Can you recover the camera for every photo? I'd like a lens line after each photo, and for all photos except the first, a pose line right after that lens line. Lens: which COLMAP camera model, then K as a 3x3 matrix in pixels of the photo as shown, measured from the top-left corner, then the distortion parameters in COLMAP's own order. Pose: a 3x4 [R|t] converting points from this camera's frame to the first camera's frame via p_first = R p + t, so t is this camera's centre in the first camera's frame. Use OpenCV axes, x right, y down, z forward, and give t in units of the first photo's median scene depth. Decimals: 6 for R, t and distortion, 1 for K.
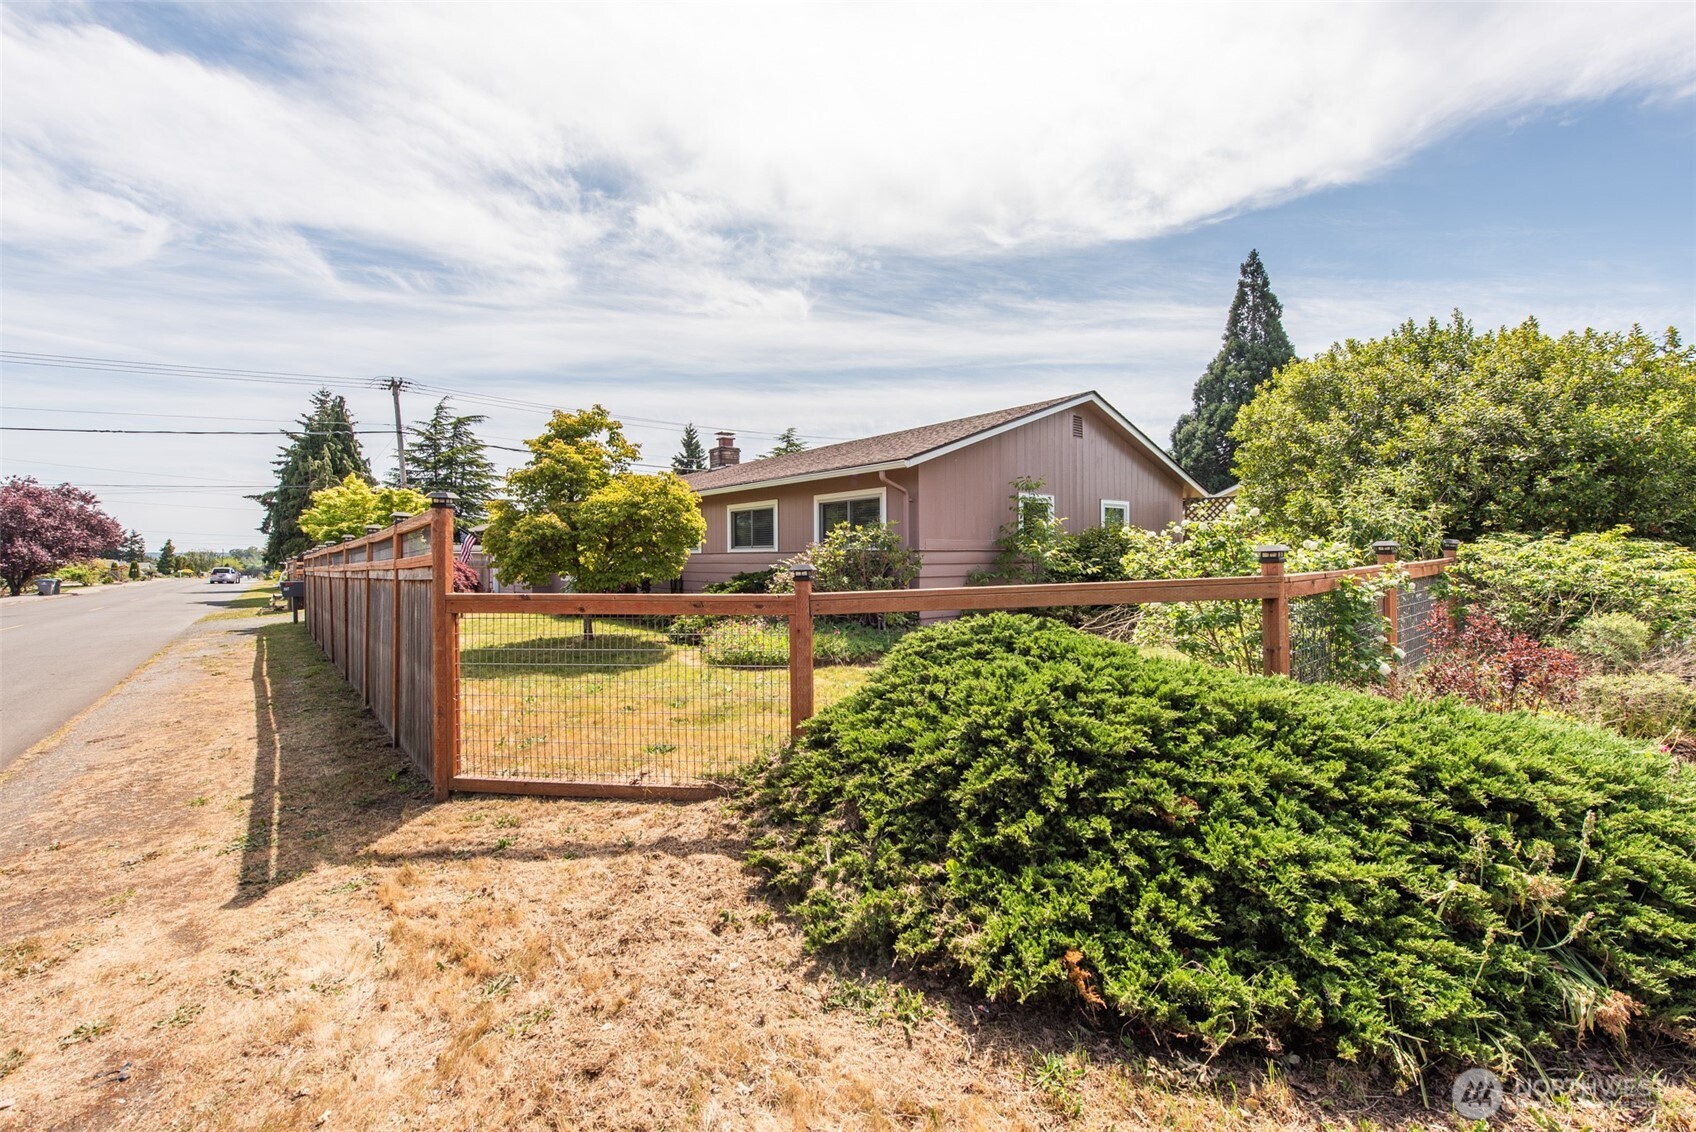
lens RADIAL K [[687.6, 0, 848.0], [0, 687.6, 566.0], [0, 0, 1]] dist [0.002014, 0.000134]
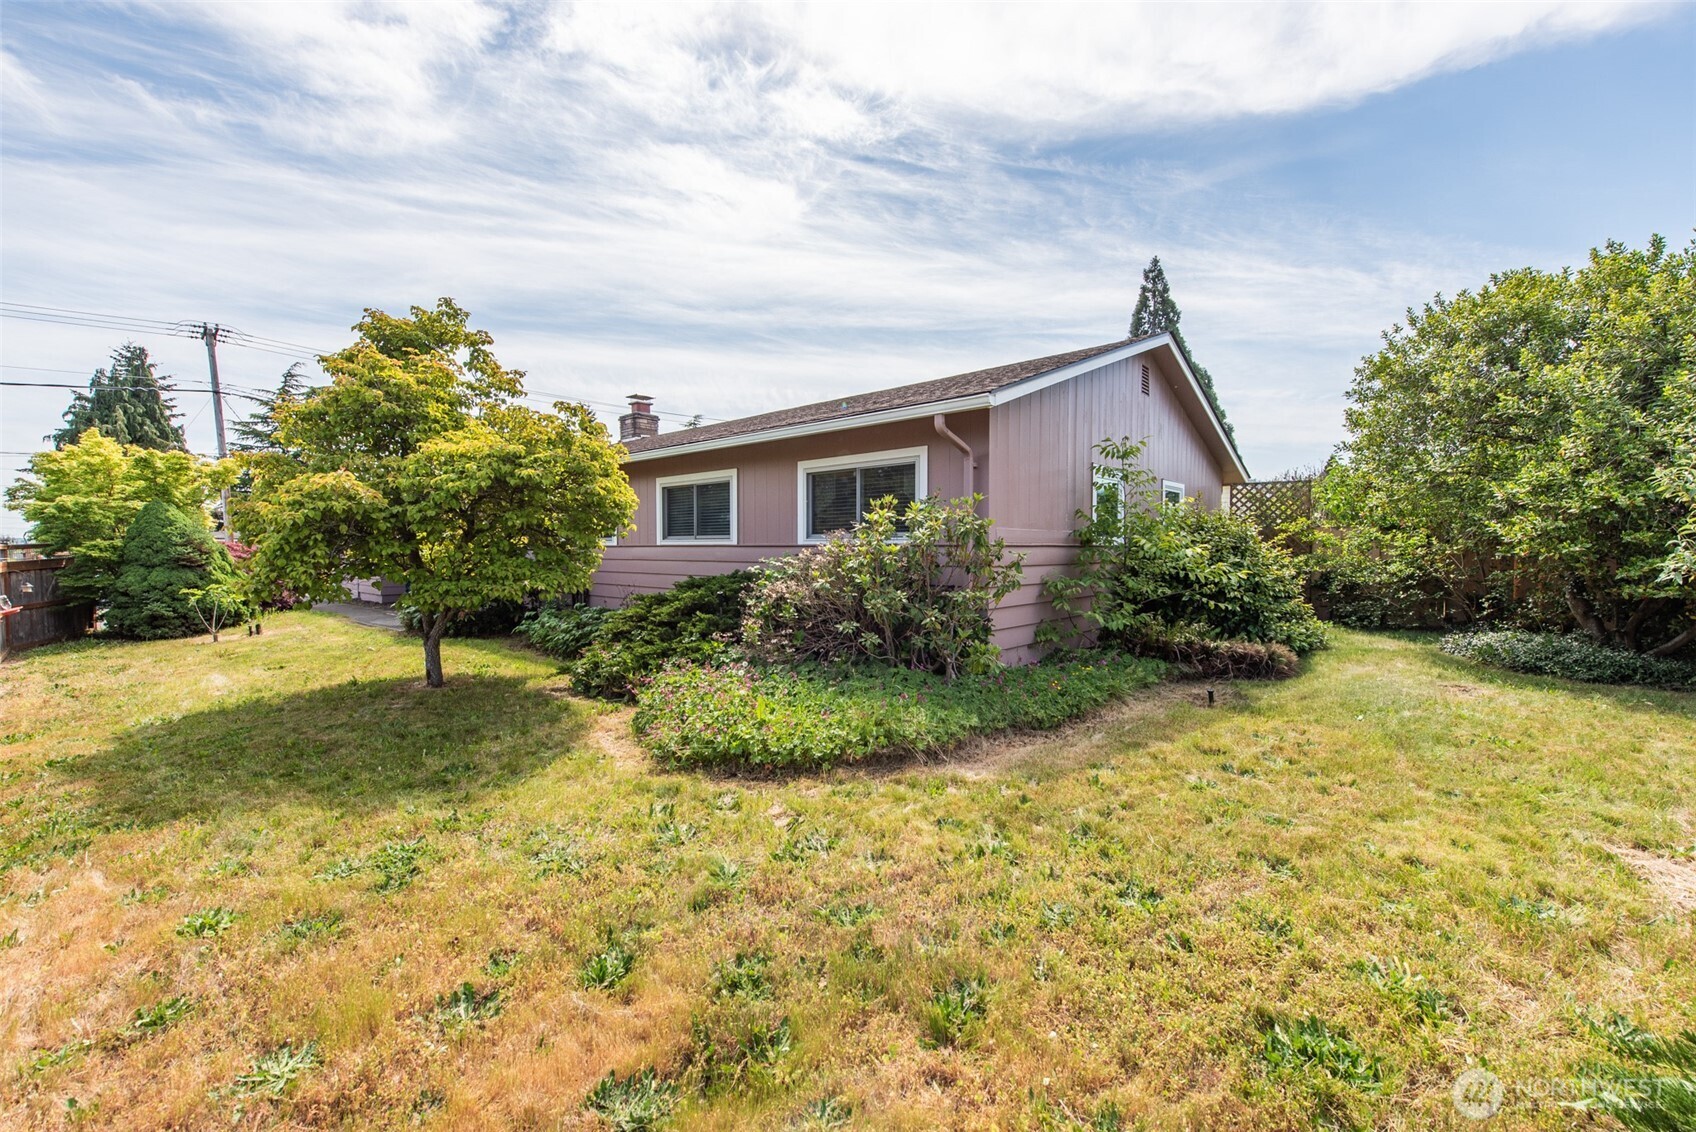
lens RADIAL K [[662.0, 0, 843.9], [0, 662.0, 568.1], [0, 0, 1]] dist [0.013910, -0.008321]
pose [[0.989539, 0.003451, 0.144222, -0.097791], [-0.005719, 0.999866, 0.015313, -0.008628], [-0.144150, -0.015978, 0.989427, 0.349447]]
